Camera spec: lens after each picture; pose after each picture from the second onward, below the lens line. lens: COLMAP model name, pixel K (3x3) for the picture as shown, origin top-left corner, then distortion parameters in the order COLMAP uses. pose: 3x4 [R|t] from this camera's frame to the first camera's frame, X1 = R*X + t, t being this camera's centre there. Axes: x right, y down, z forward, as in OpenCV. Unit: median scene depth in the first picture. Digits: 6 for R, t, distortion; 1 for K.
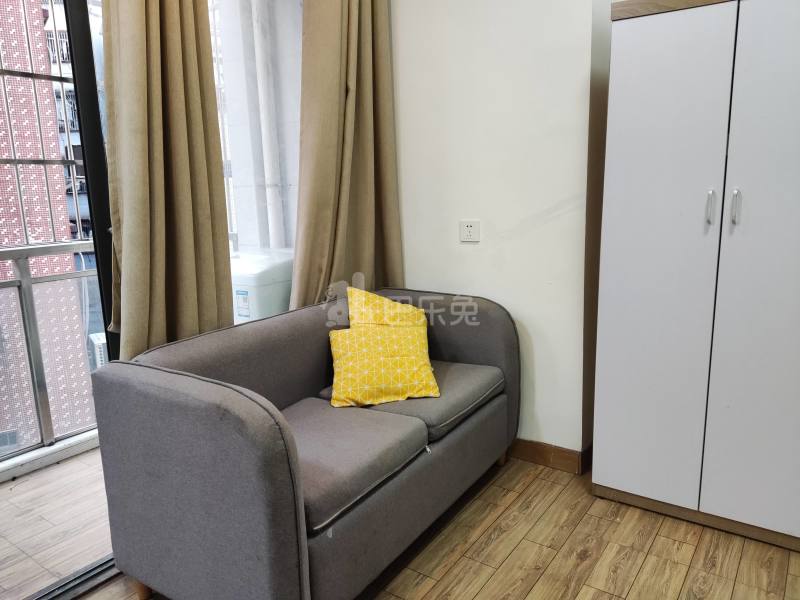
lens RADIAL K [[600.1, 0, 395.4], [0, 600.1, 297.9], [0, 0, 1]] dist [0.100027, -0.116853]
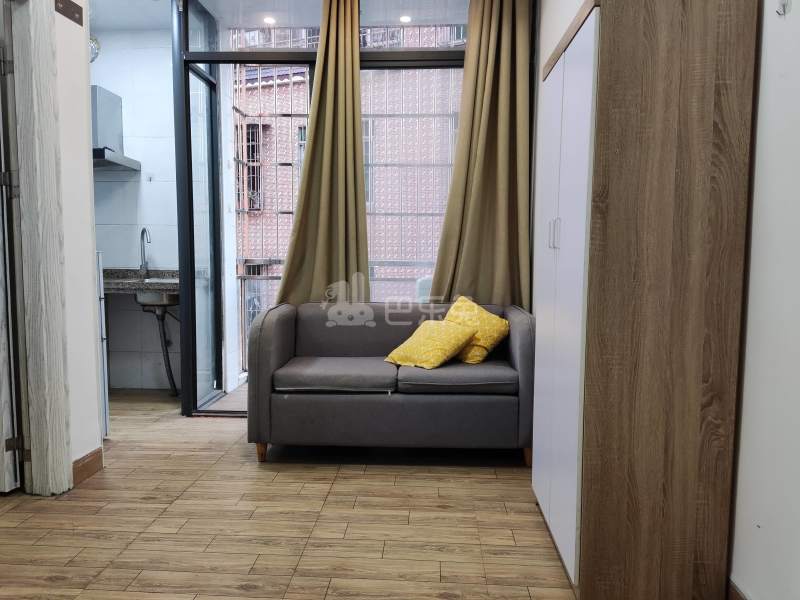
lens RADIAL K [[600.1, 0, 400.7], [0, 600.1, 302.1], [0, 0, 1]] dist [0.100027, -0.116853]
pose [[0.516433, 0.100615, -0.850396, 1.259189], [-0.183313, 0.983042, 0.004985, 0.016722], [0.836476, 0.153314, 0.526120, 0.201876]]
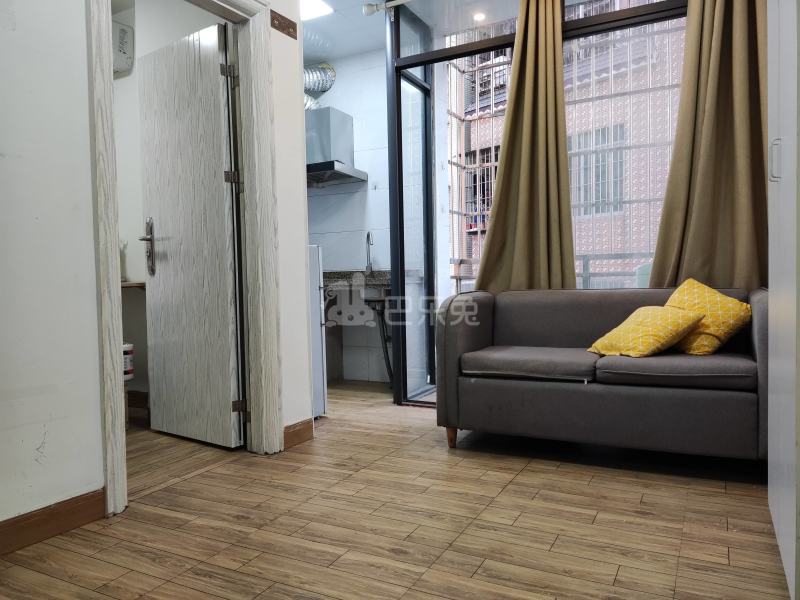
lens RADIAL K [[600.1, 0, 397.5], [0, 600.1, 300.7], [0, 0, 1]] dist [0.100027, -0.116853]
pose [[0.116129, 0.052597, -0.991840, 1.258485], [-0.170839, 0.984772, 0.032220, 0.099414], [0.978431, 0.165703, 0.123346, 0.391384]]
